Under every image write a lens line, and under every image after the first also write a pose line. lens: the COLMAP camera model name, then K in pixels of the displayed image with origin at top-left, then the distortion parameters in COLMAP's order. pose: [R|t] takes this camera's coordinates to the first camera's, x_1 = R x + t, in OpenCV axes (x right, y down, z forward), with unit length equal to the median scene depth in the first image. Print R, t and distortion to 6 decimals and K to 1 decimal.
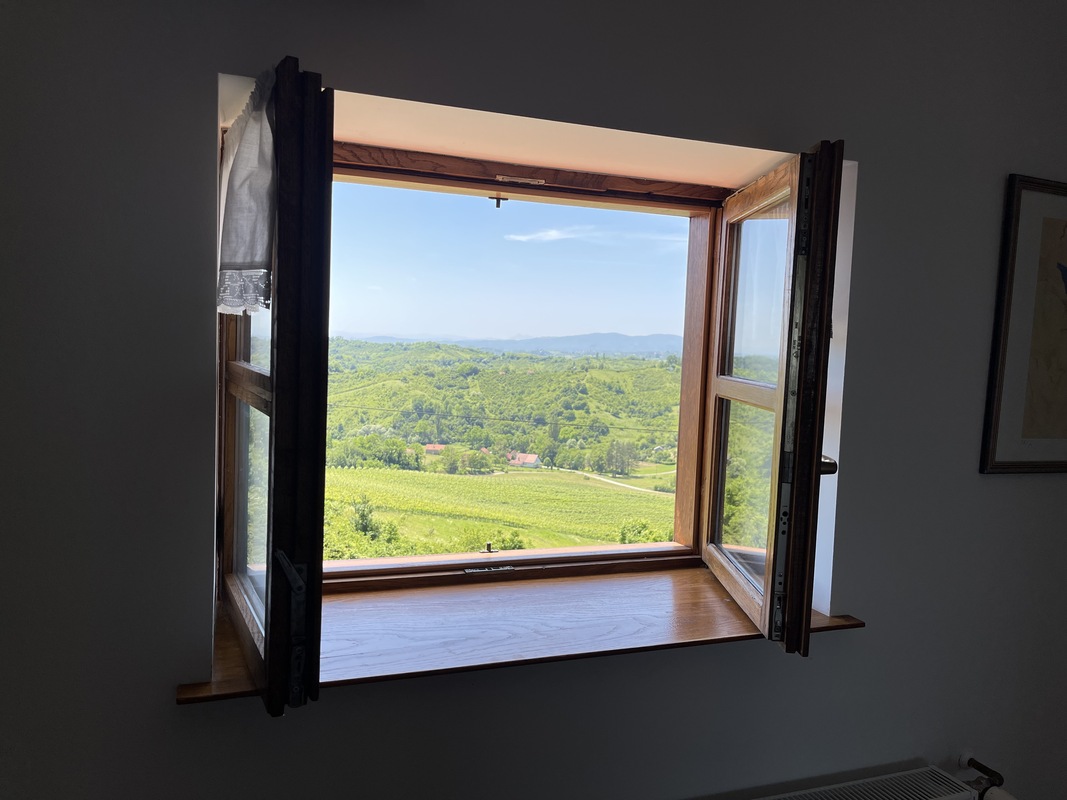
lens RADIAL K [[803.9, 0, 531.2], [0, 803.9, 391.7], [0, 0, 1]] dist [0.013192, 0.003976]
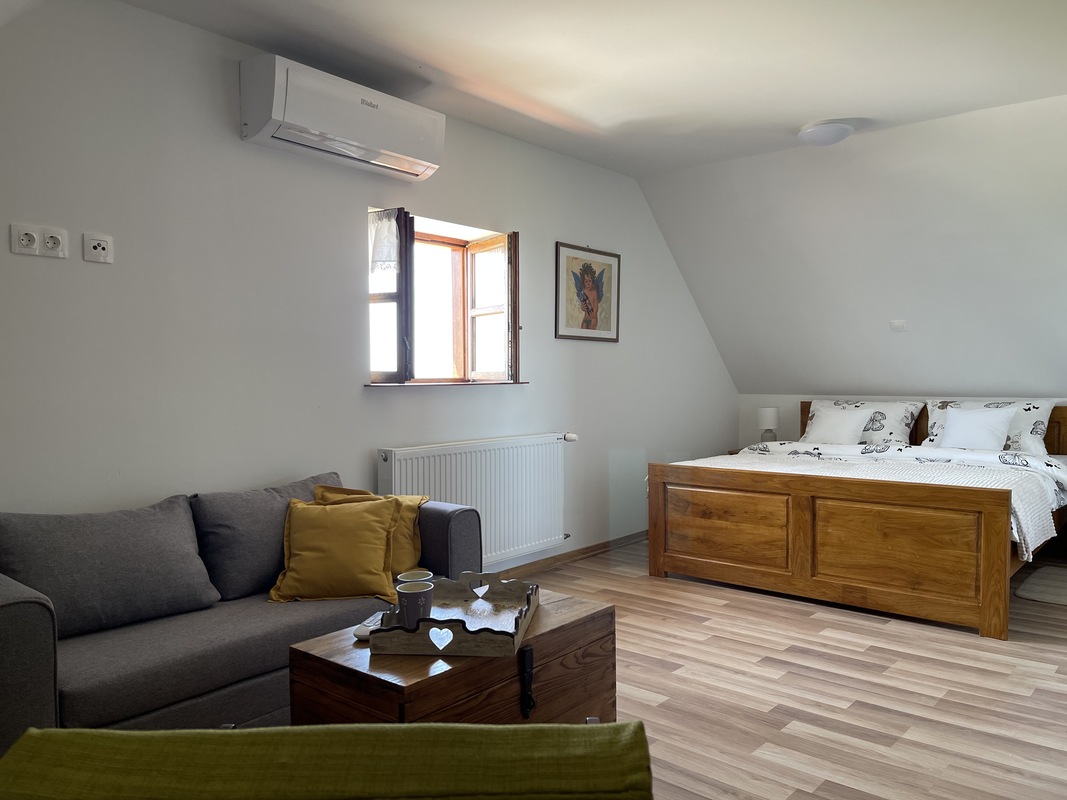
lens RADIAL K [[803.9, 0, 531.6], [0, 803.9, 402.7], [0, 0, 1]] dist [0.013192, 0.003976]
pose [[0.872050, -0.061465, 0.485542, -1.007715], [0.074428, 0.997199, -0.007439, 0.359951], [-0.483725, 0.042626, 0.874182, -1.597086]]
